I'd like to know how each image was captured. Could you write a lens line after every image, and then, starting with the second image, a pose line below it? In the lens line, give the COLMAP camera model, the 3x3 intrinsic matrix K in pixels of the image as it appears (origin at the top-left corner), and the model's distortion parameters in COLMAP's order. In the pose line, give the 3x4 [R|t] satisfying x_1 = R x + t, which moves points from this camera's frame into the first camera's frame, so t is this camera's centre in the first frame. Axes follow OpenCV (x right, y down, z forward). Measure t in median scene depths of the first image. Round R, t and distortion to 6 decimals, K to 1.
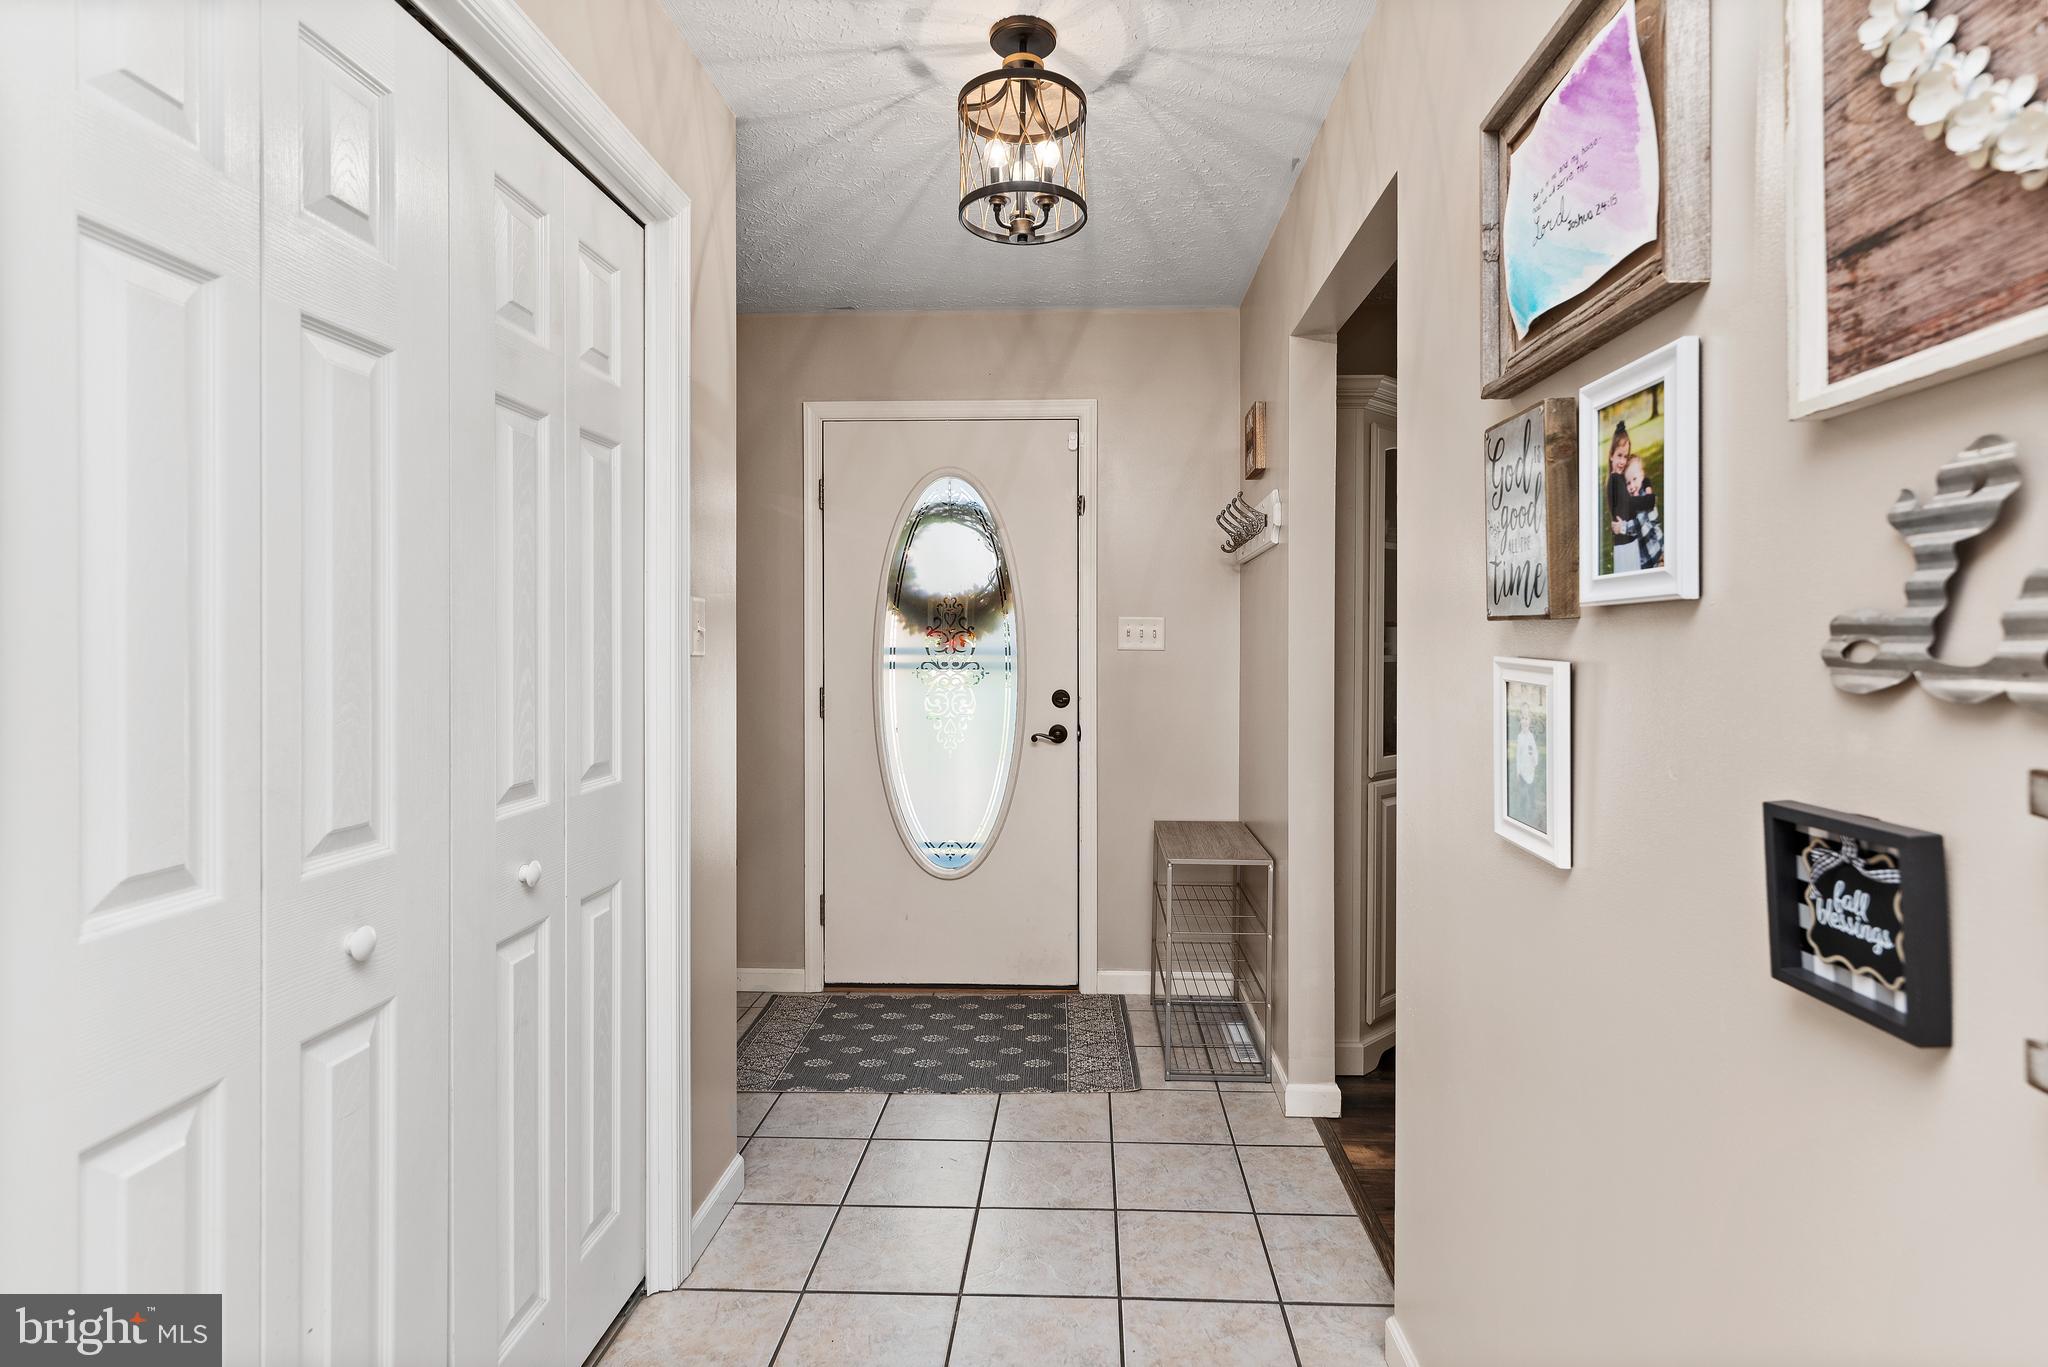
lens RADIAL K [[1027.0, 0, 1018.7], [0, 1027.0, 662.6], [0, 0, 1]] dist [0.004770, -0.000832]
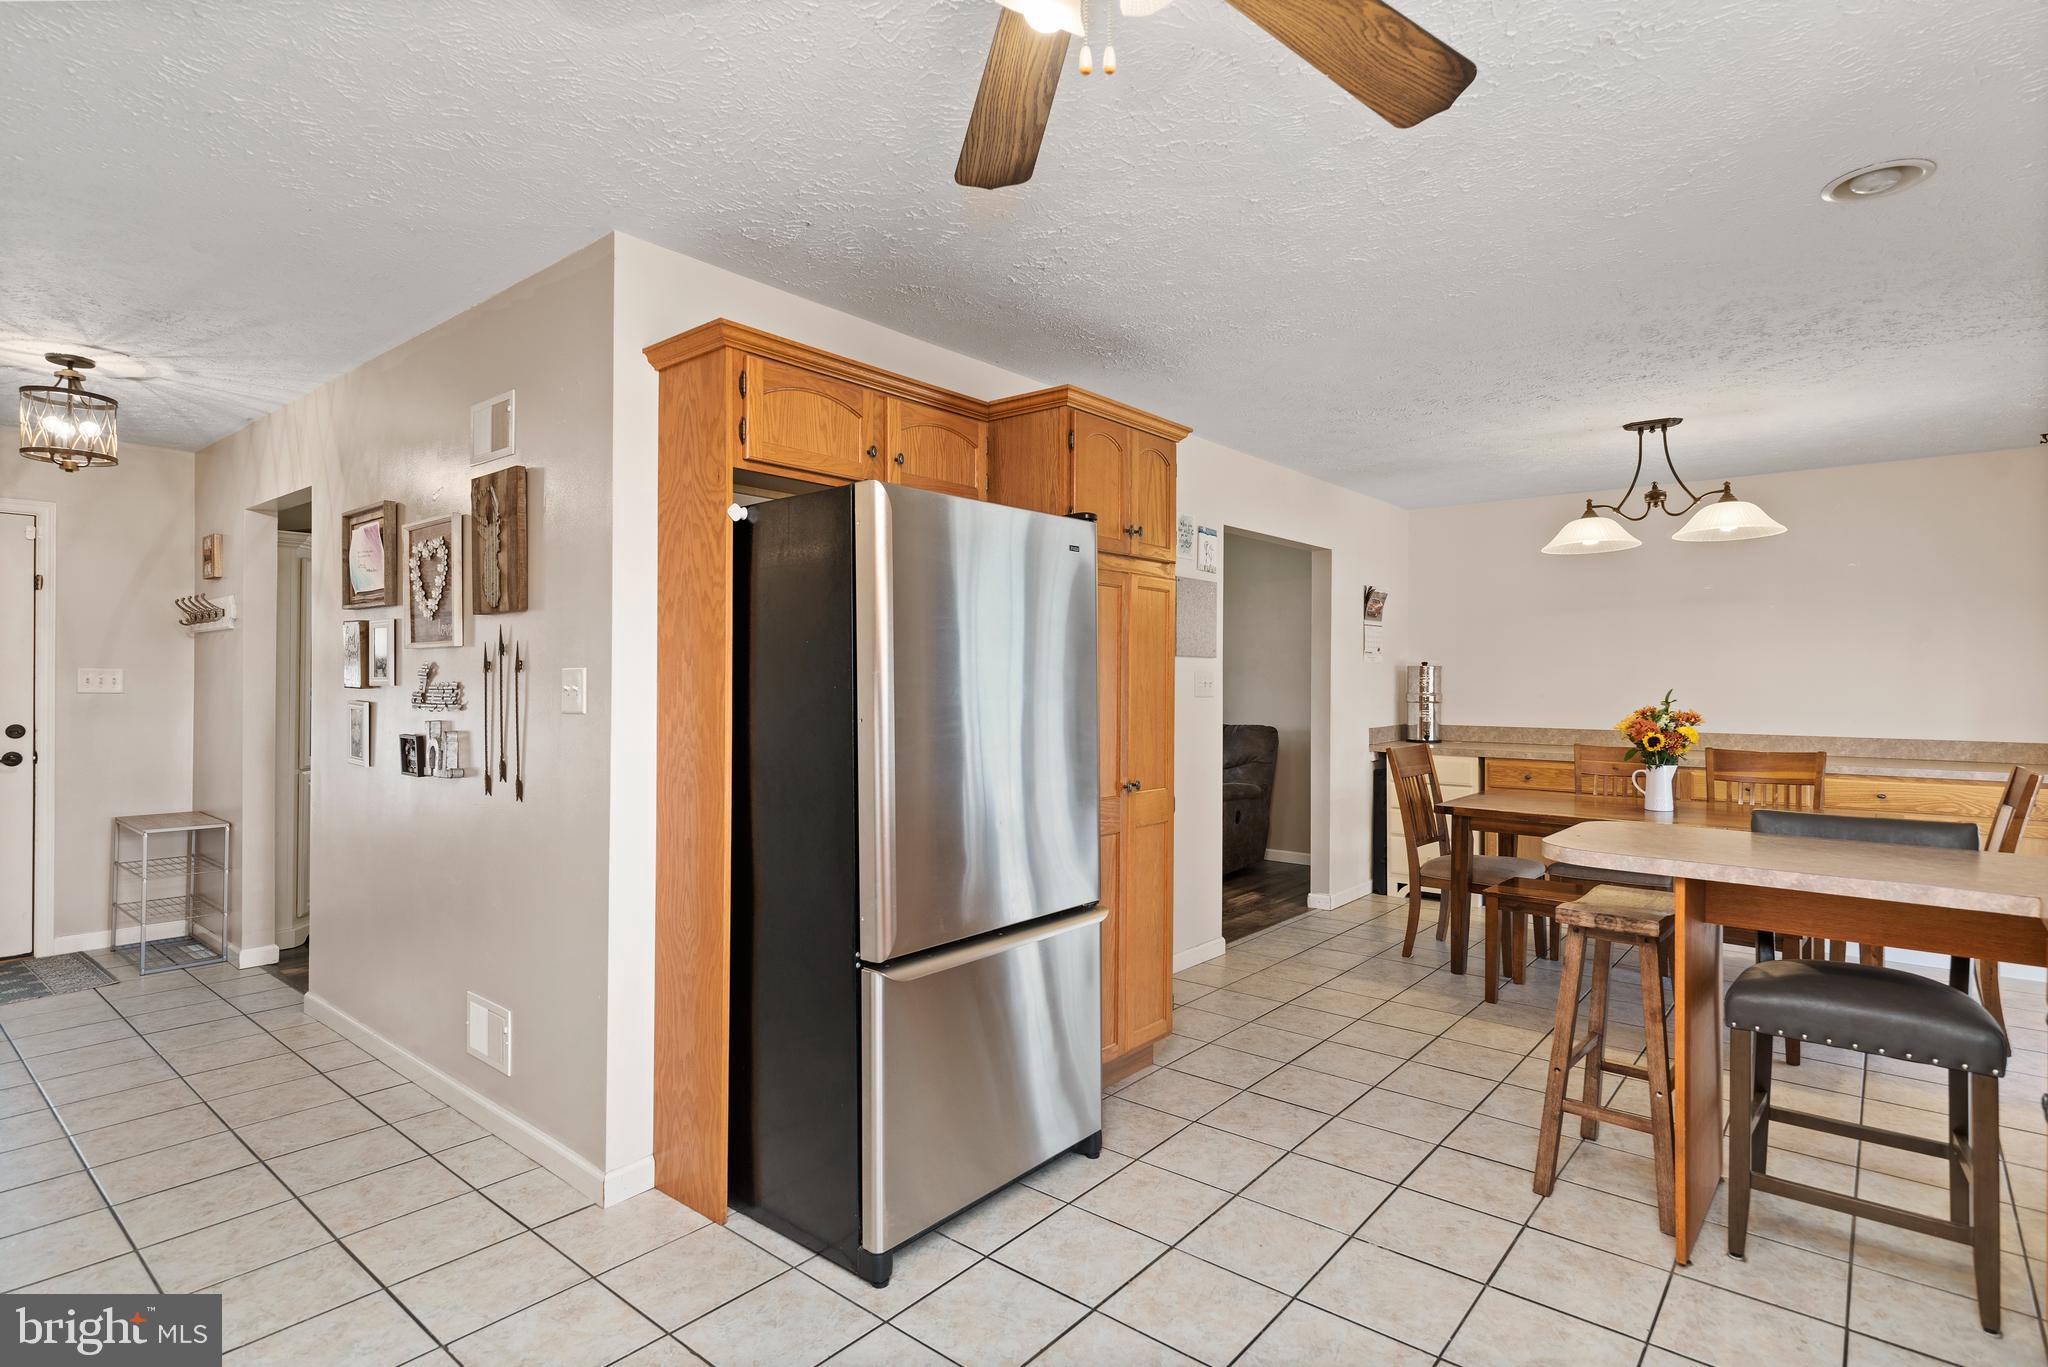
lens RADIAL K [[1027.0, 0, 1076.4], [0, 1027.0, 680.1], [0, 0, 1]] dist [0.004770, -0.000832]
pose [[0.568888, 0.003742, 0.822407, -0.737954], [0.006636, 0.999936, -0.009141, -0.022795], [-0.822389, 0.010658, 0.568826, -2.297886]]
